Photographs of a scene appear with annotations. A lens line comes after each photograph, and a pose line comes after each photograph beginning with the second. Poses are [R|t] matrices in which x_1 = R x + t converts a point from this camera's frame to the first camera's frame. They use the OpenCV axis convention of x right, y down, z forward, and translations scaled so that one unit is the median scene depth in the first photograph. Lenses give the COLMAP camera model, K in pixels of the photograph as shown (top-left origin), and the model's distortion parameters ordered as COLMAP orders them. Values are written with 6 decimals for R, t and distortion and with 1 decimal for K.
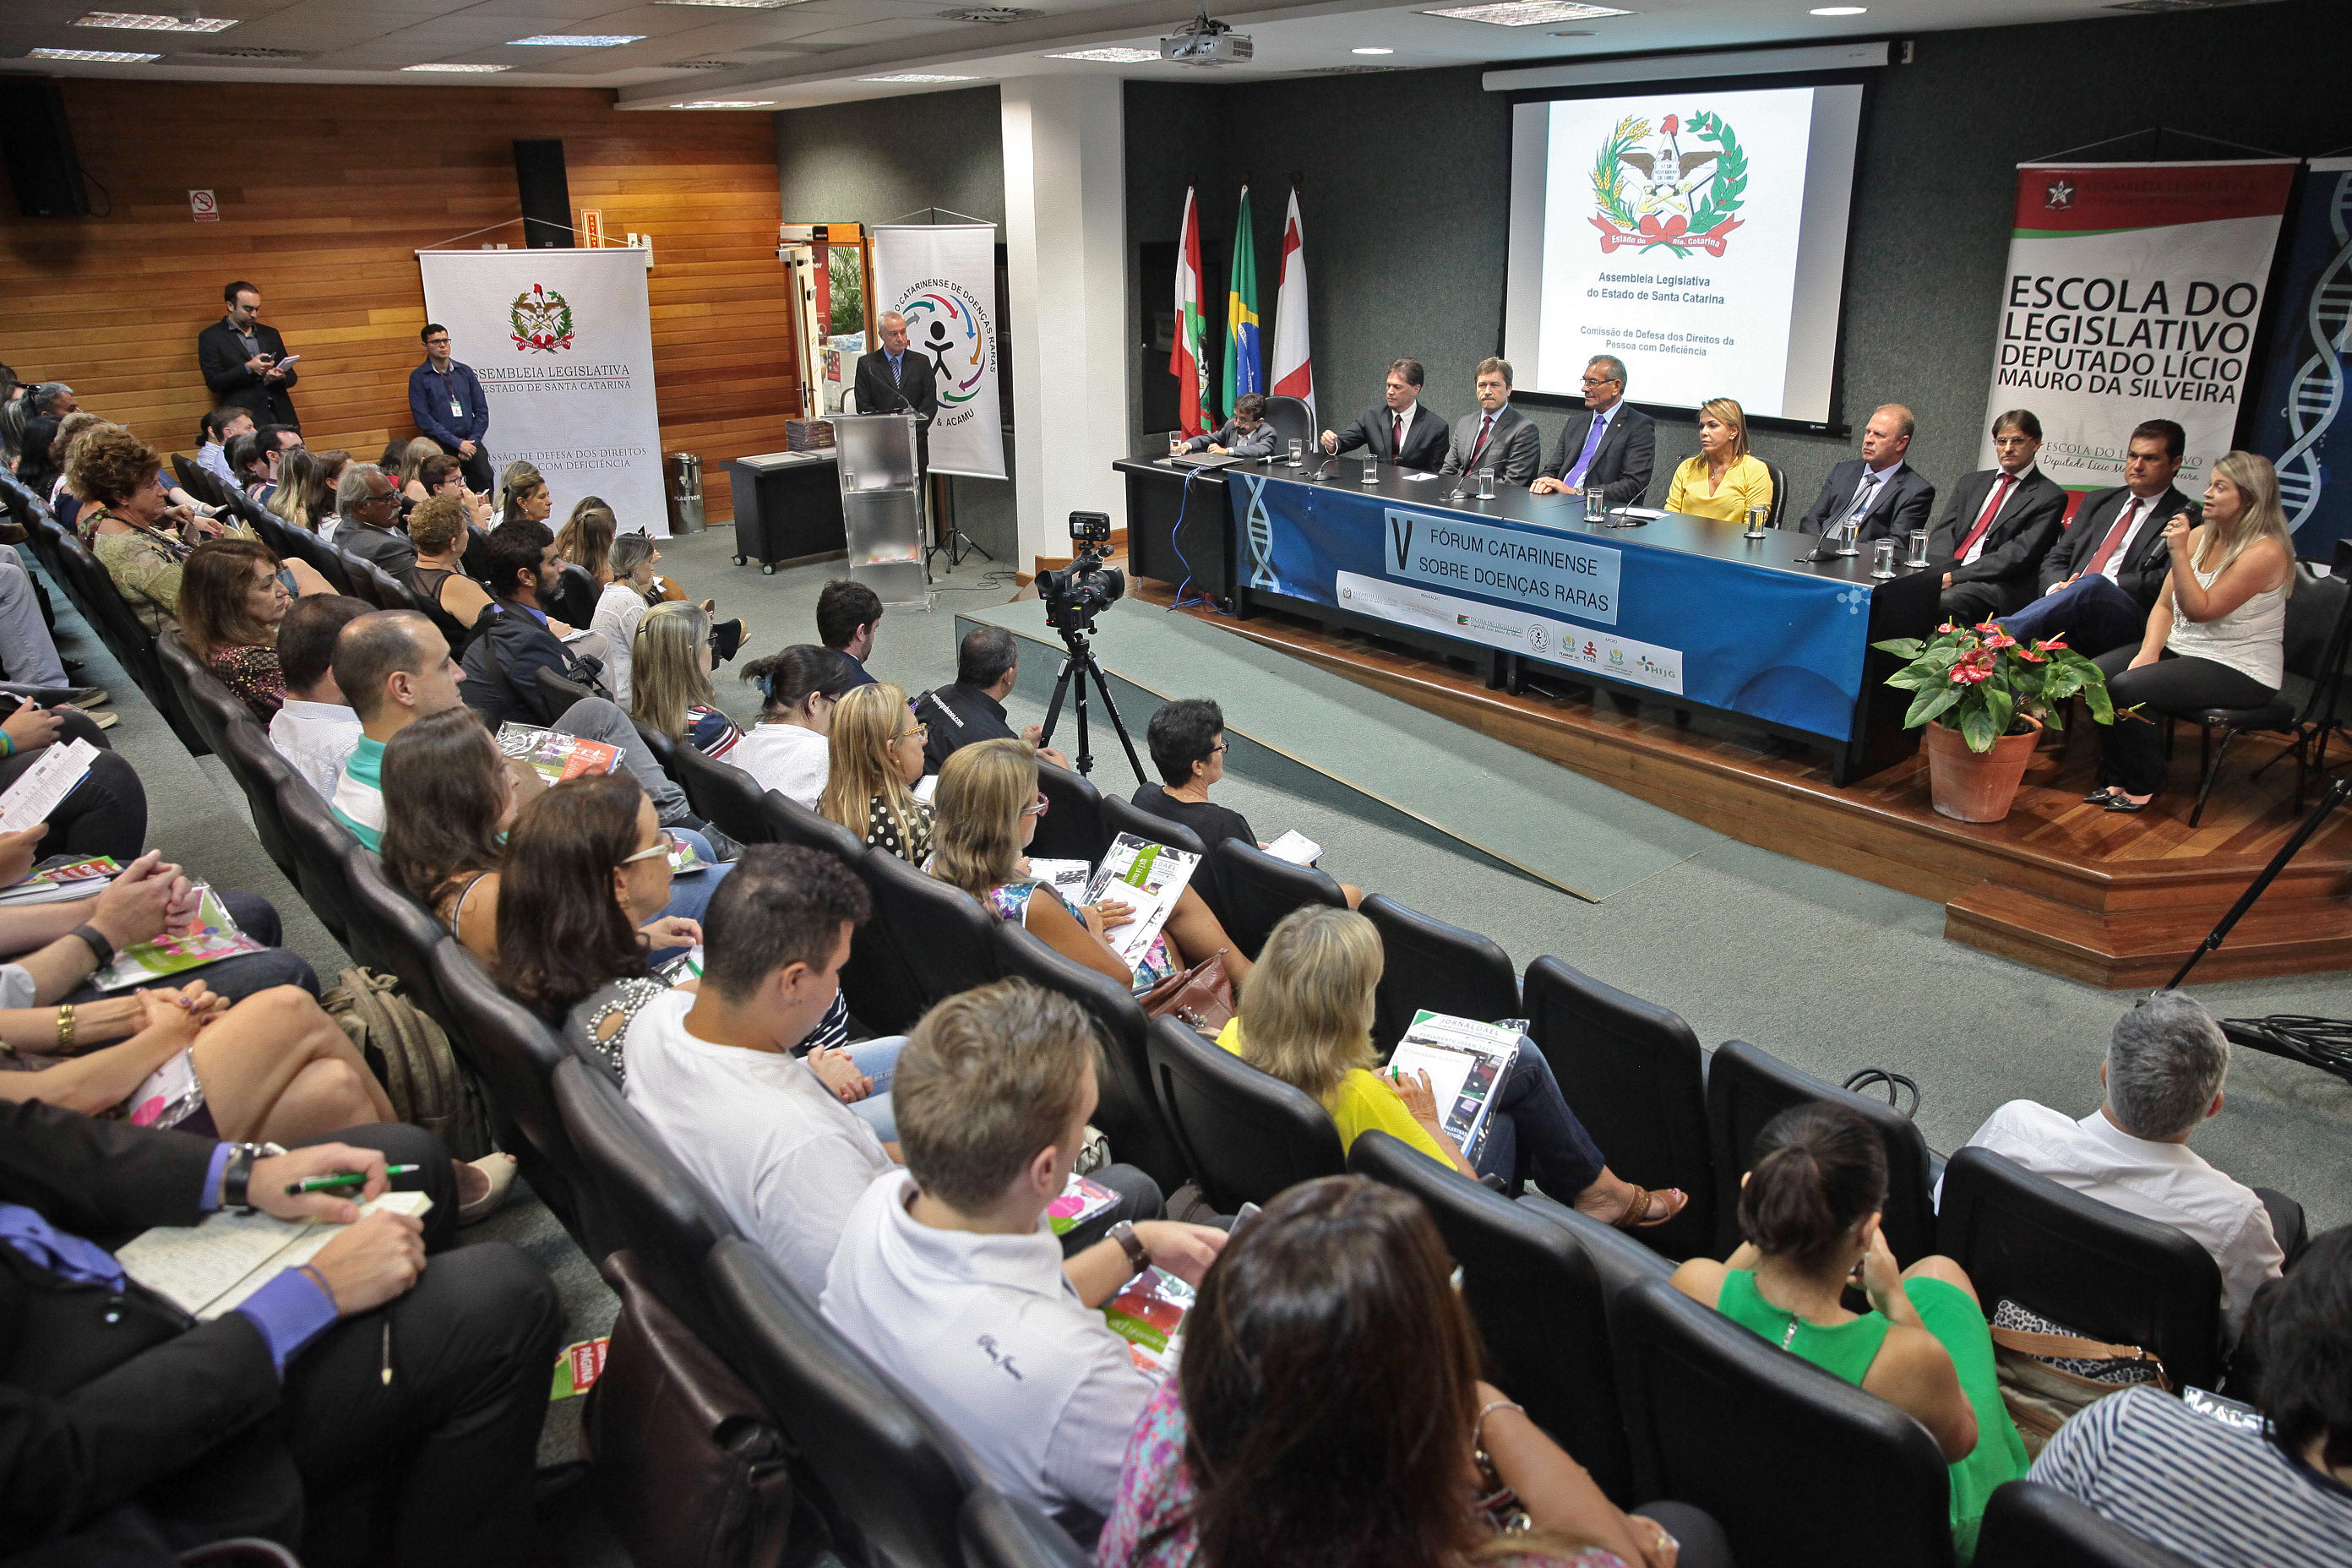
lens RADIAL K [[1614.4, 0, 1177.0], [0, 1614.4, 787.6], [0, 0, 1]] dist [-0.104289, 0.079745]
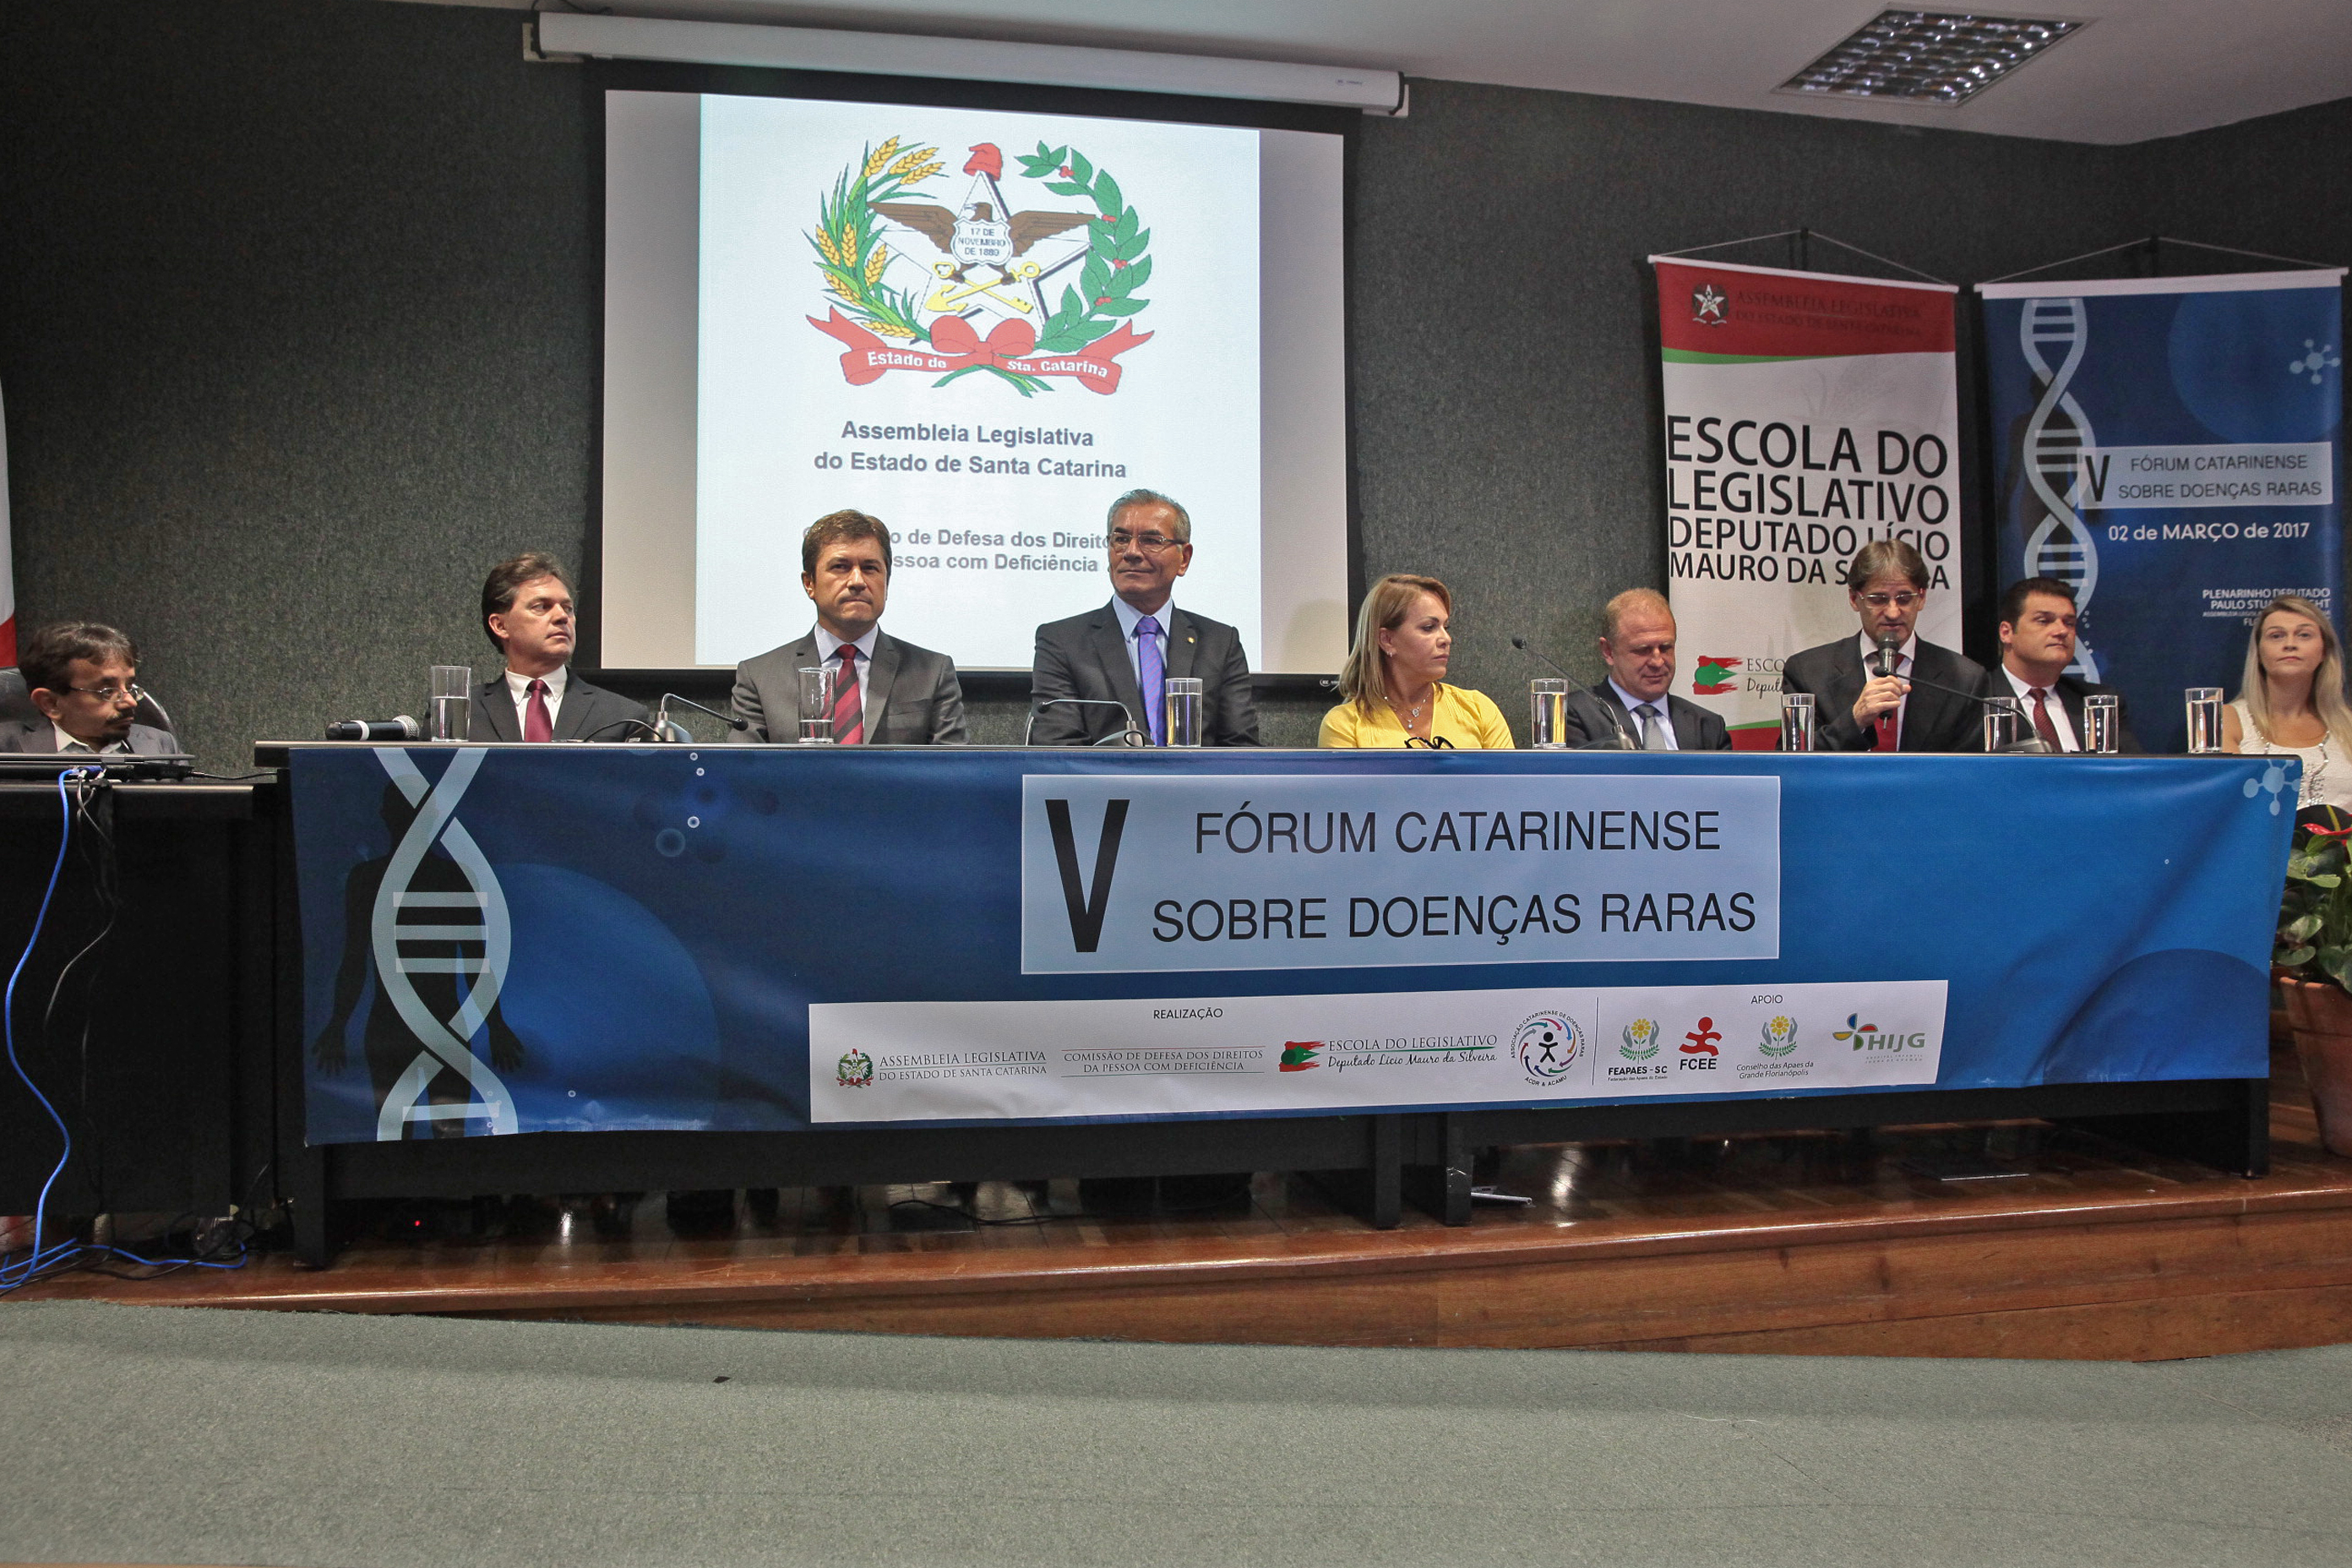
lens RADIAL K [[1736.6, 0, 1176.0], [0, 1736.6, 784.0], [0, 0, 1]] dist [-0.112419, 0.084611]
pose [[0.492968, 0.027333, 0.869618, -0.174307], [0.297108, 0.934135, -0.197785, -0.093033], [-0.817746, 0.355872, 0.452378, 0.828408]]
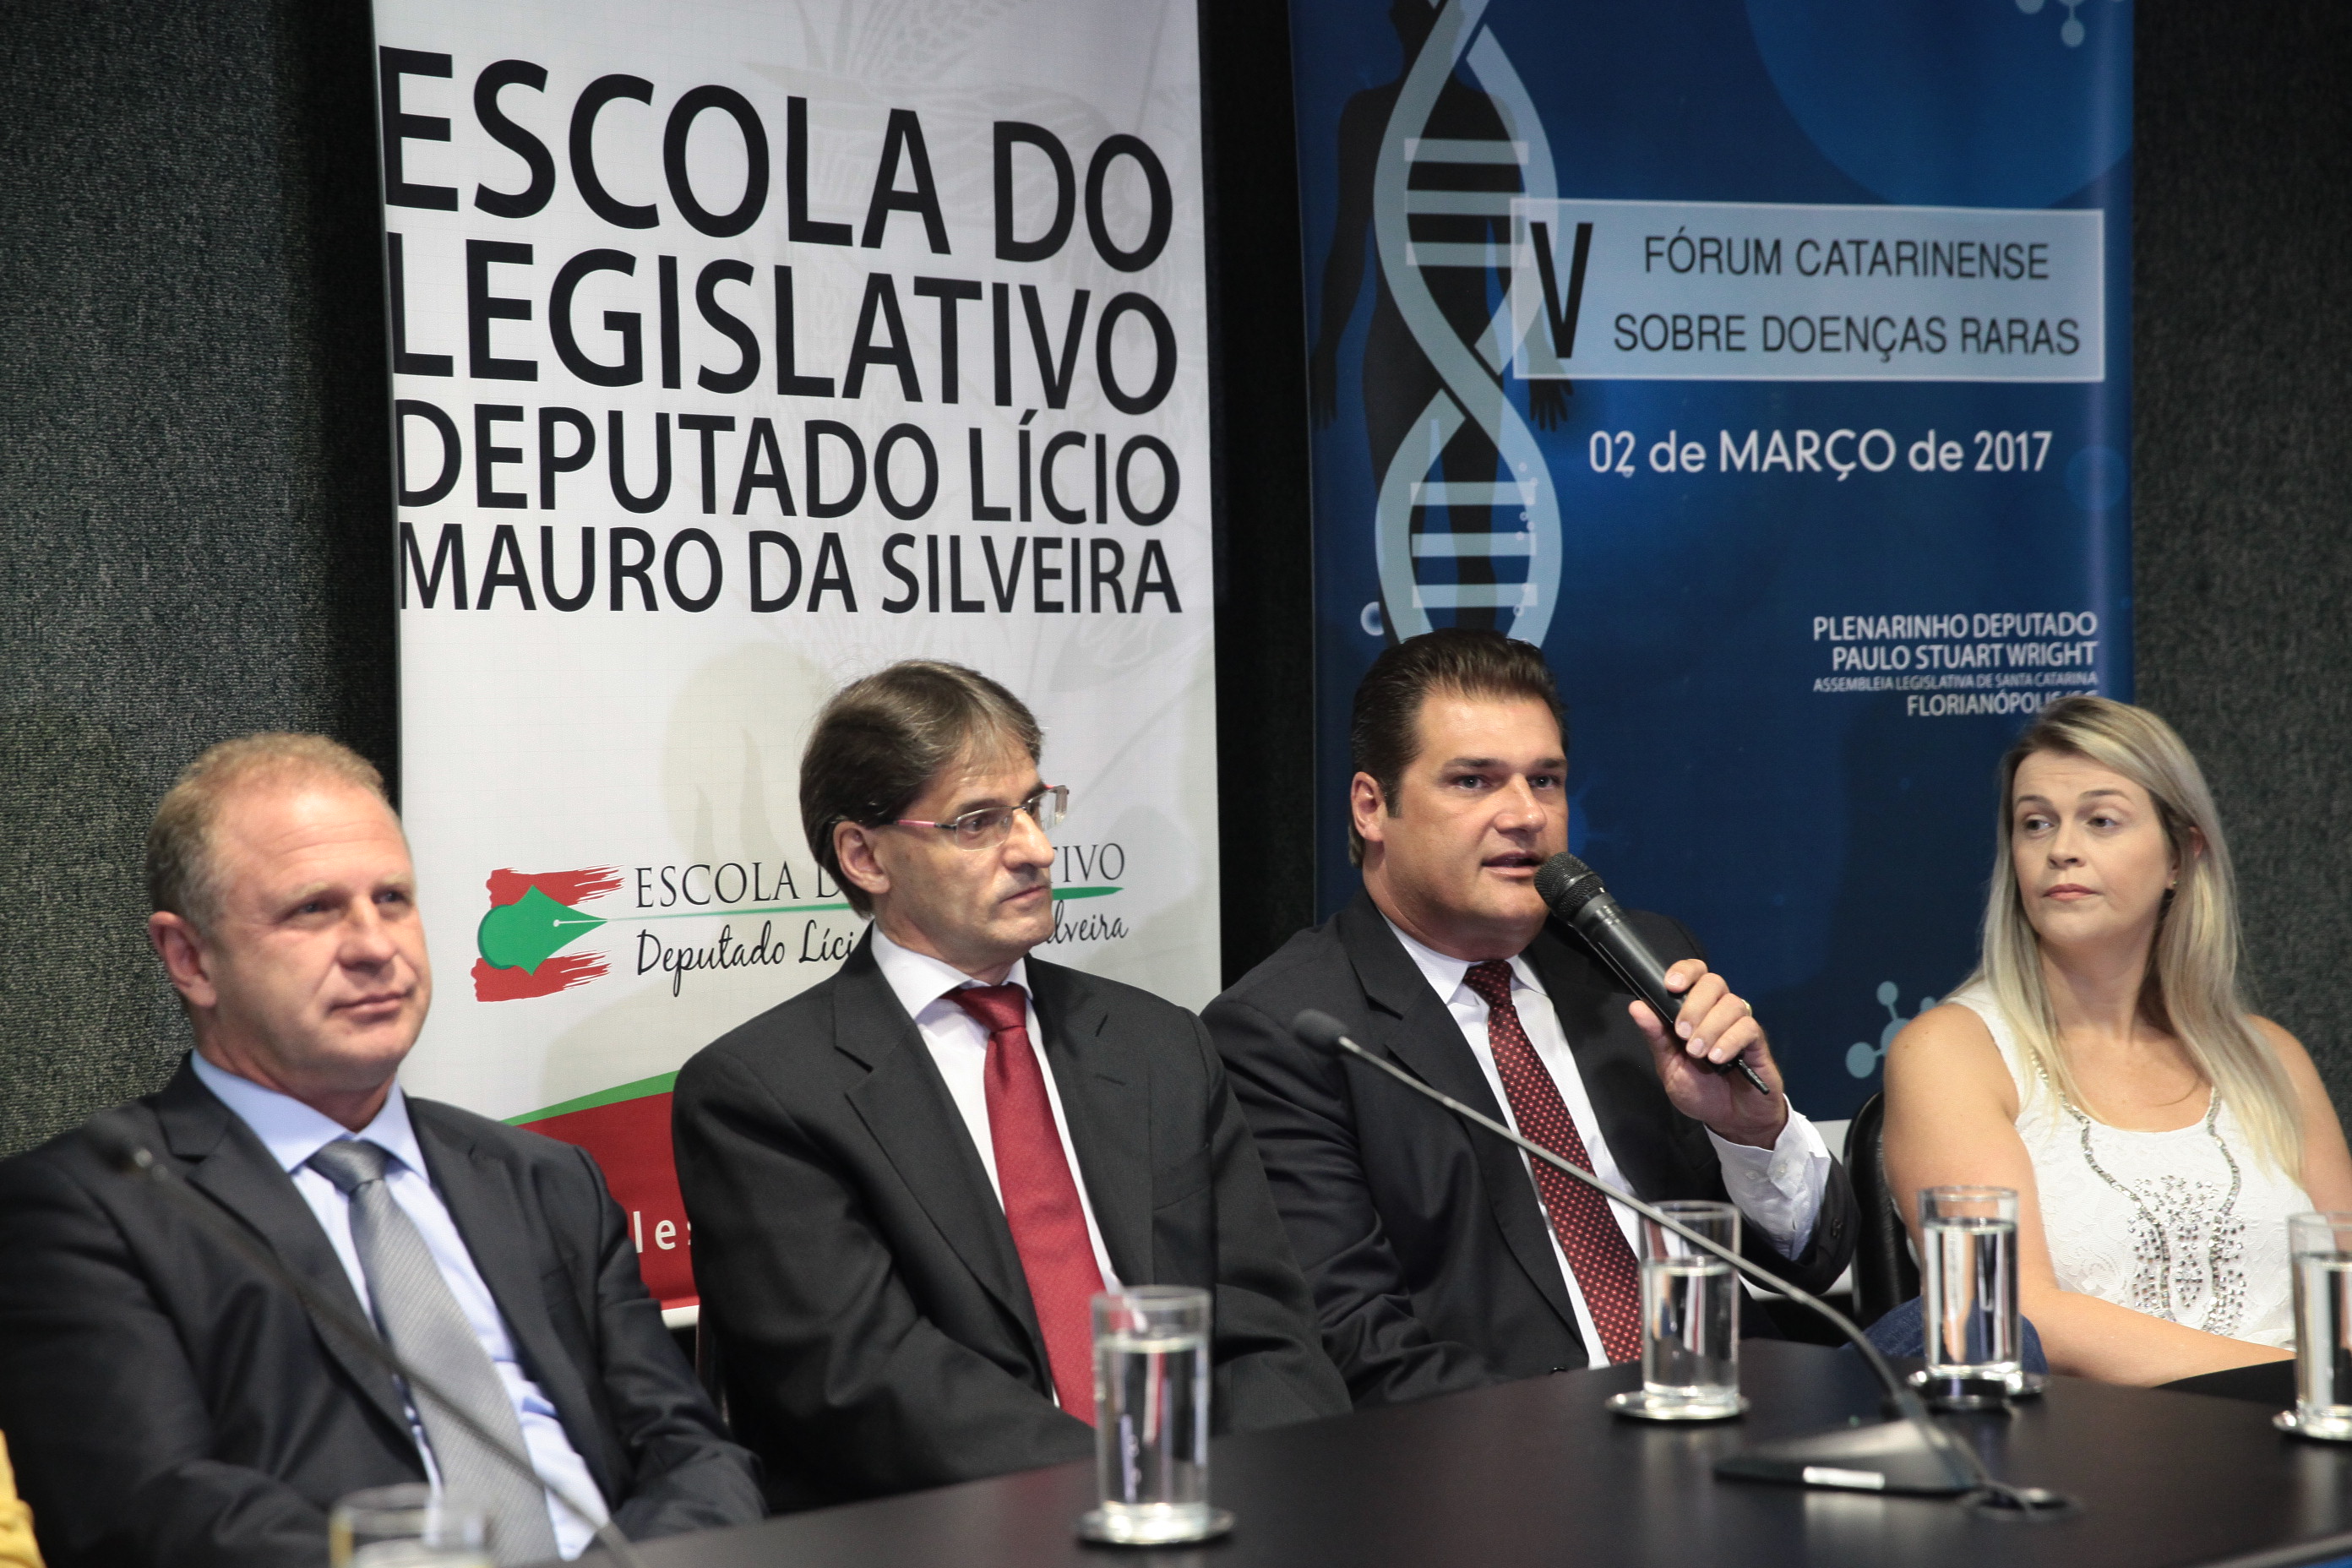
lens RADIAL K [[4426.8, 0, 1176.0], [0, 4426.8, 784.0], [0, 0, 1]] dist [0.248127, -0.270489]
pose [[-0.057452, -0.004024, 0.998340, -0.015674], [0.366357, 0.930143, 0.024832, -0.203785], [-0.928699, 0.367176, -0.051965, 0.895644]]
